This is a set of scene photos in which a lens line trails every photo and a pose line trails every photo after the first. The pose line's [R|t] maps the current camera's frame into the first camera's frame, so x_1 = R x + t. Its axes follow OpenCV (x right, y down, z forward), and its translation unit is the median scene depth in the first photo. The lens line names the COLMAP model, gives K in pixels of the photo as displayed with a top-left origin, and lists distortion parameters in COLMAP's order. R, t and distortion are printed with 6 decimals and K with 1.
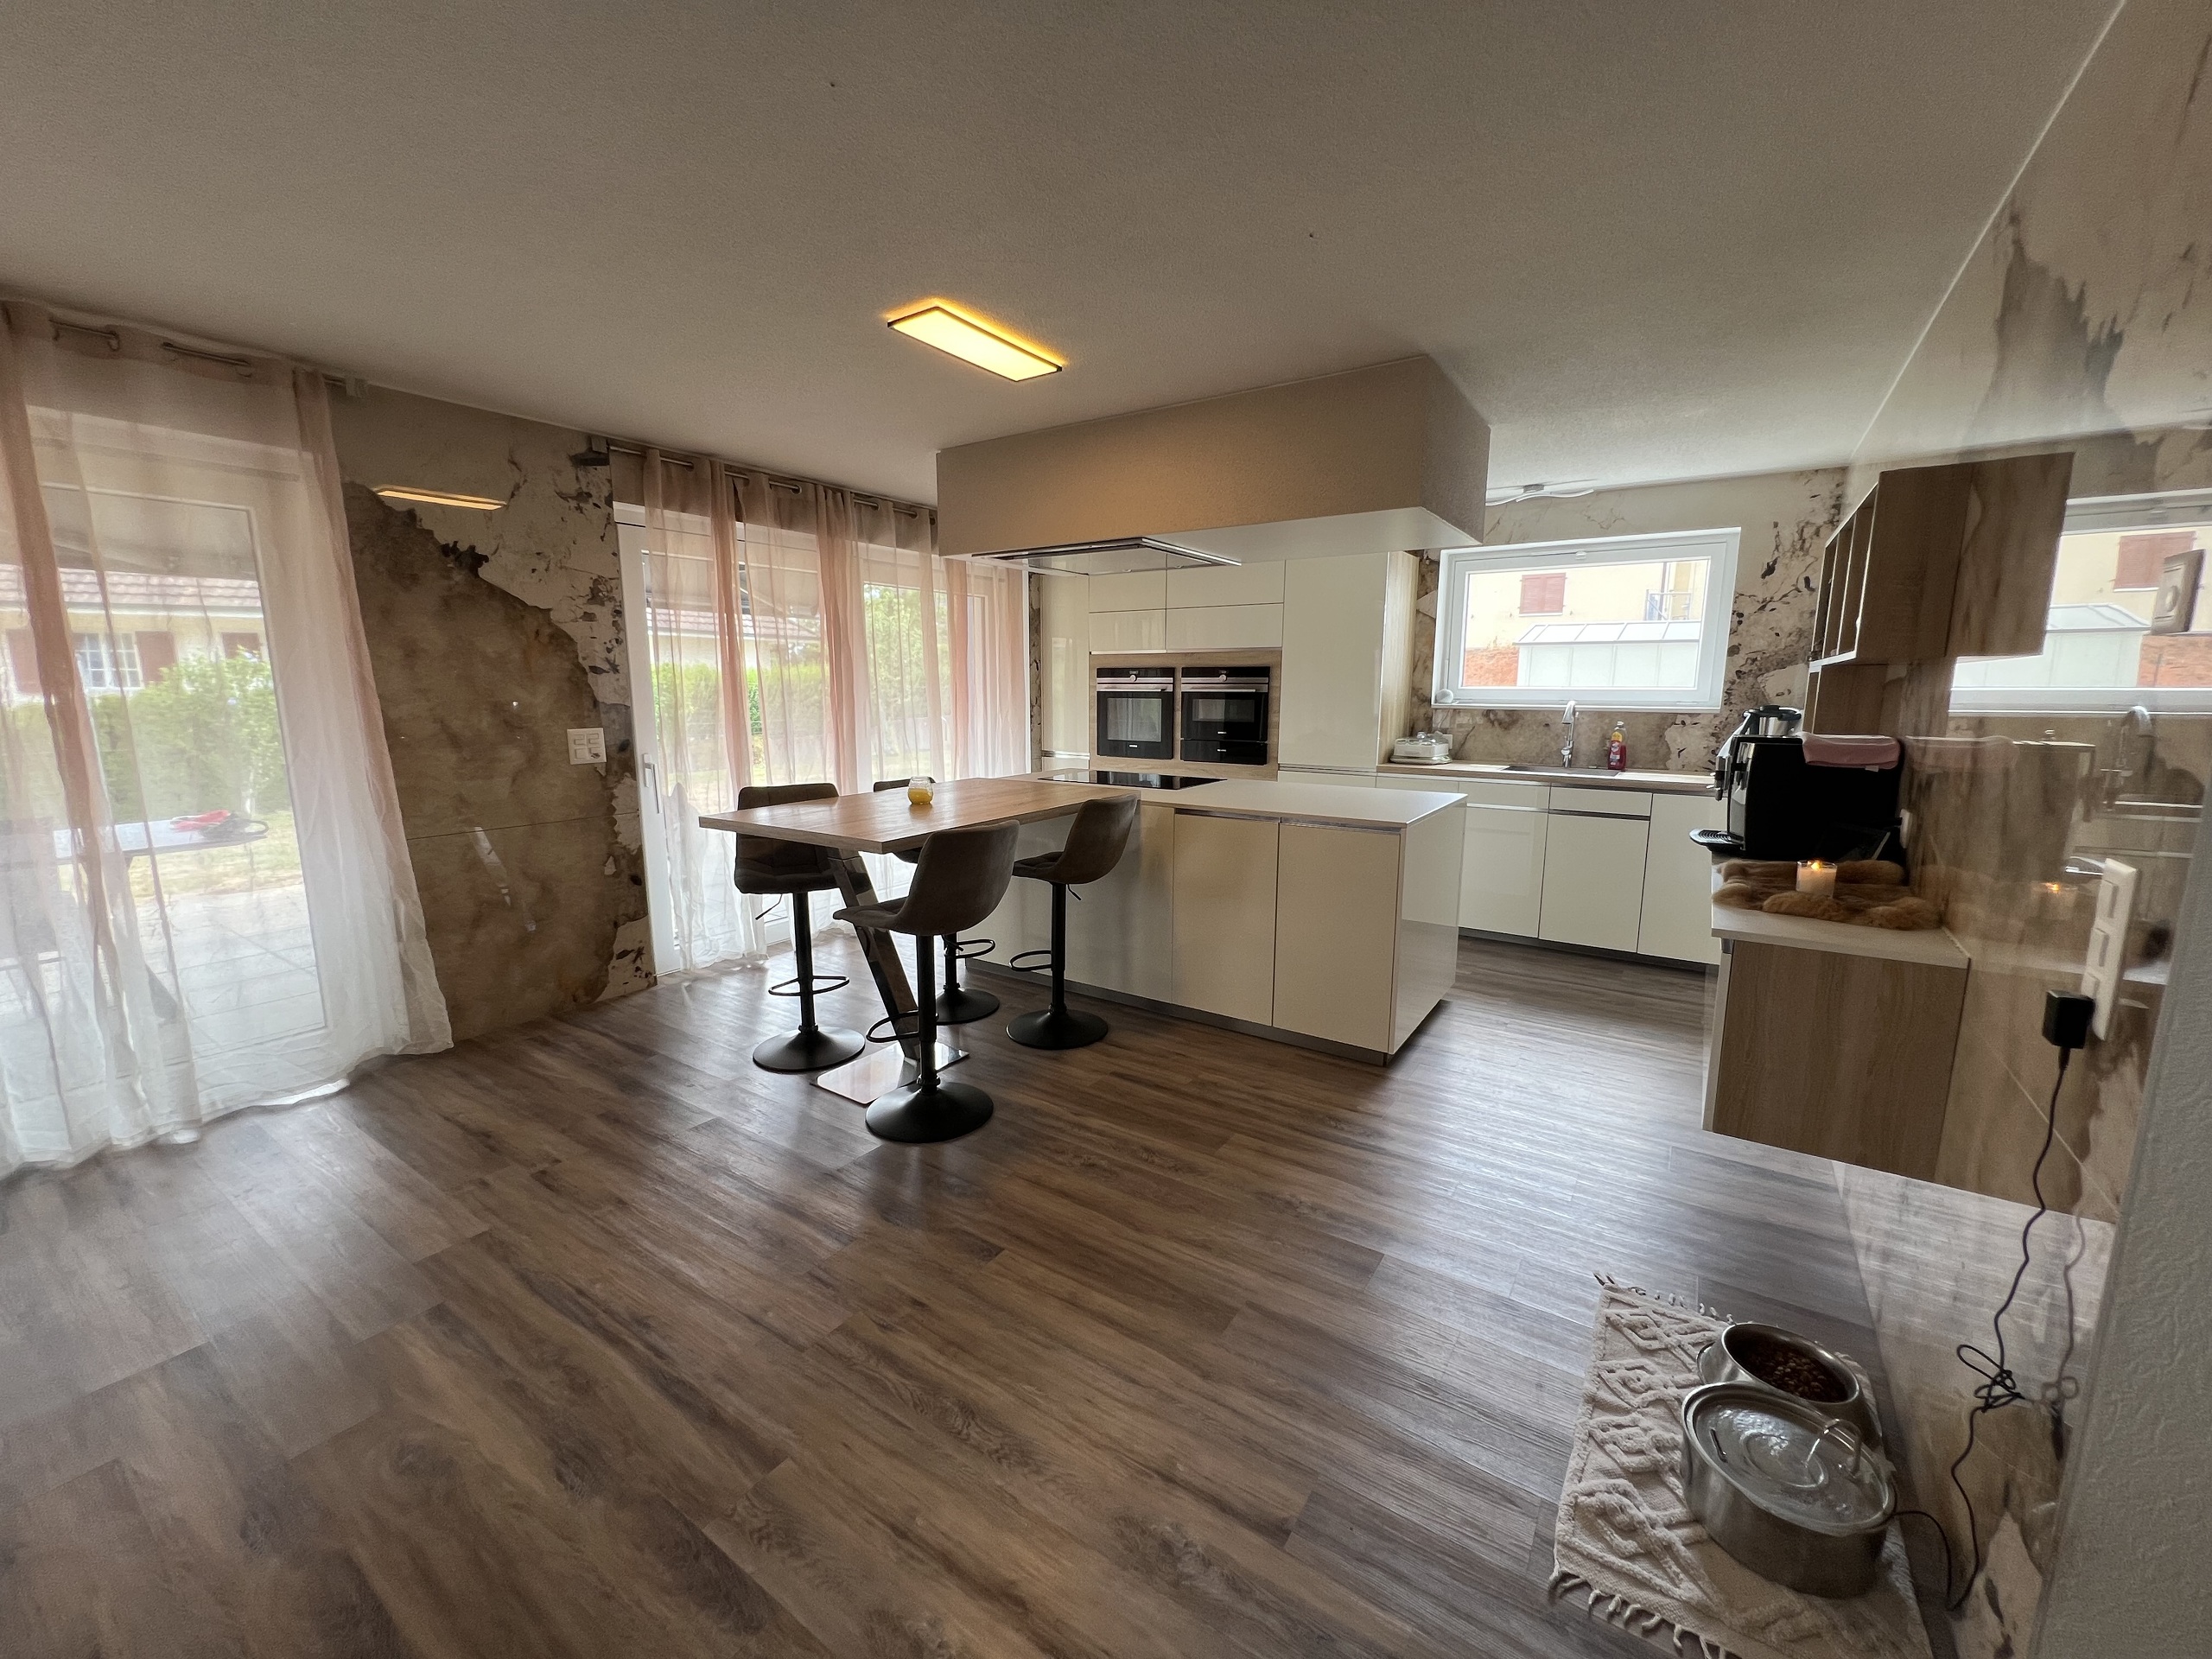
lens RADIAL K [[888.2, 0, 1105.3], [0, 888.2, 834.8], [0, 0, 1]] dist [-0.000635, -0.001371]
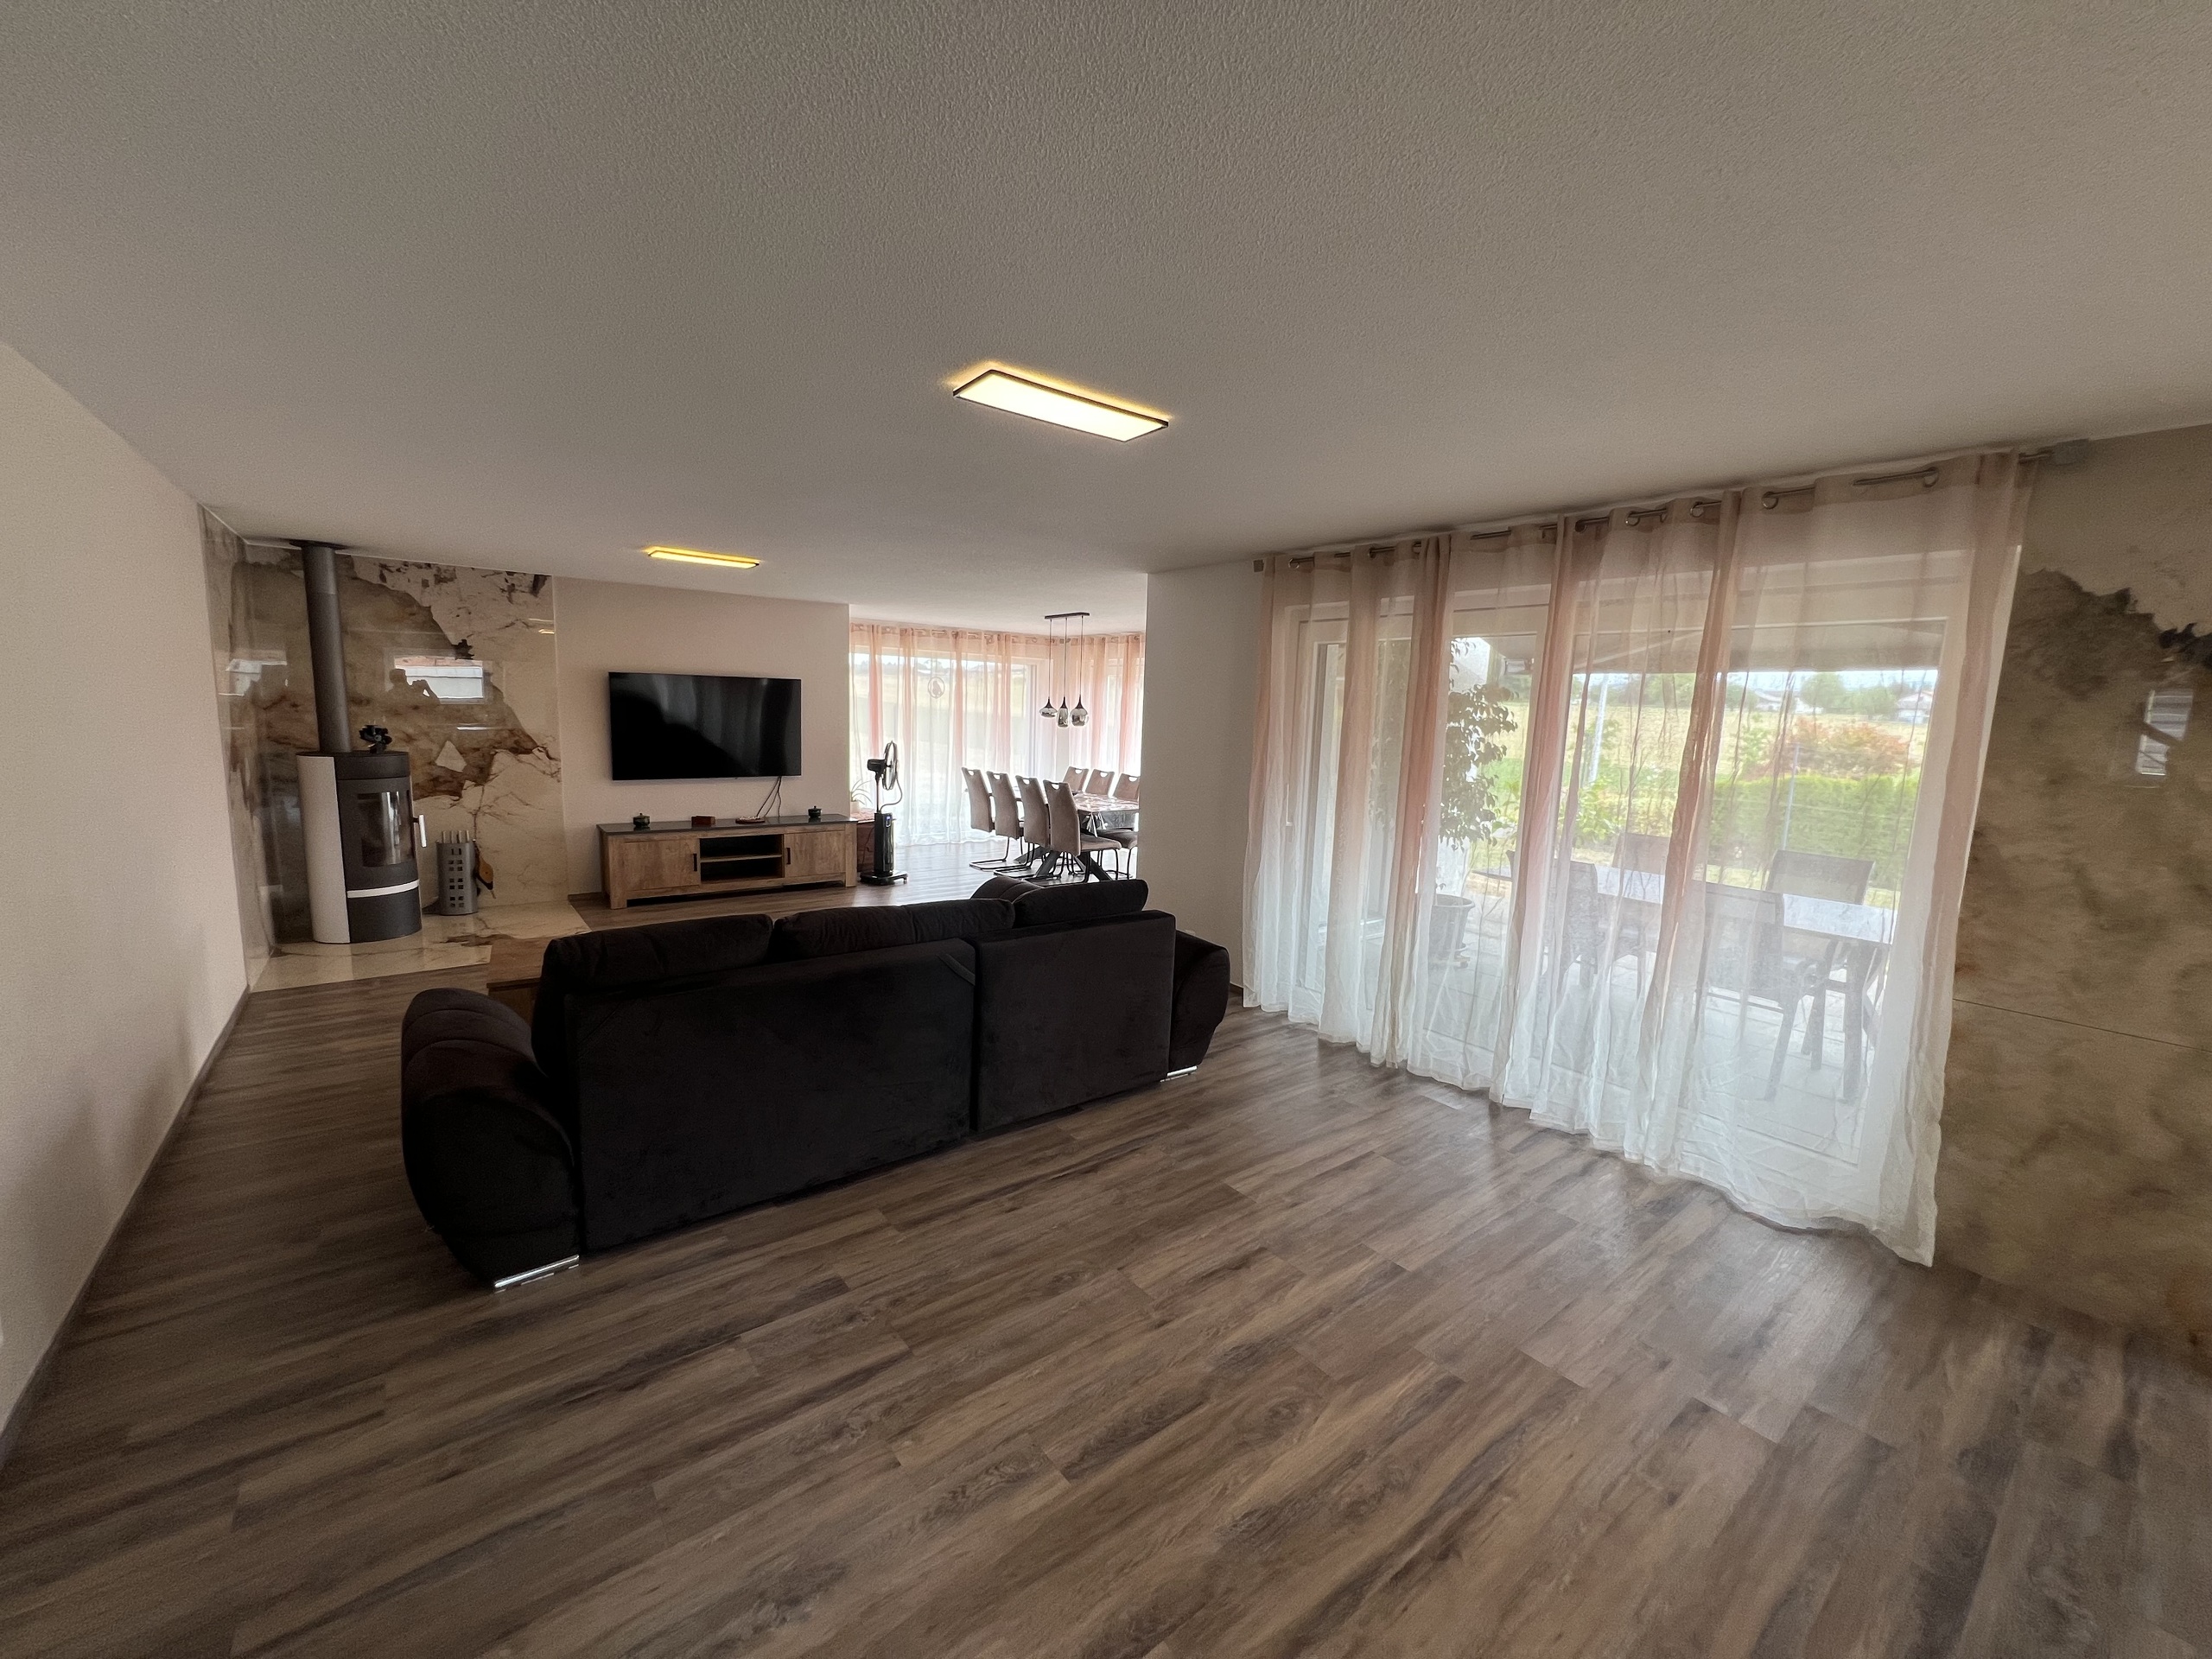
lens RADIAL K [[888.2, 0, 1110.2], [0, 888.2, 833.6], [0, 0, 1]] dist [-0.000635, -0.001371]
pose [[-0.308696, 0.120875, -0.943449, 0.190905], [-0.195427, 0.962670, 0.187282, -0.137680], [0.930868, 0.242188, -0.273550, 0.443418]]
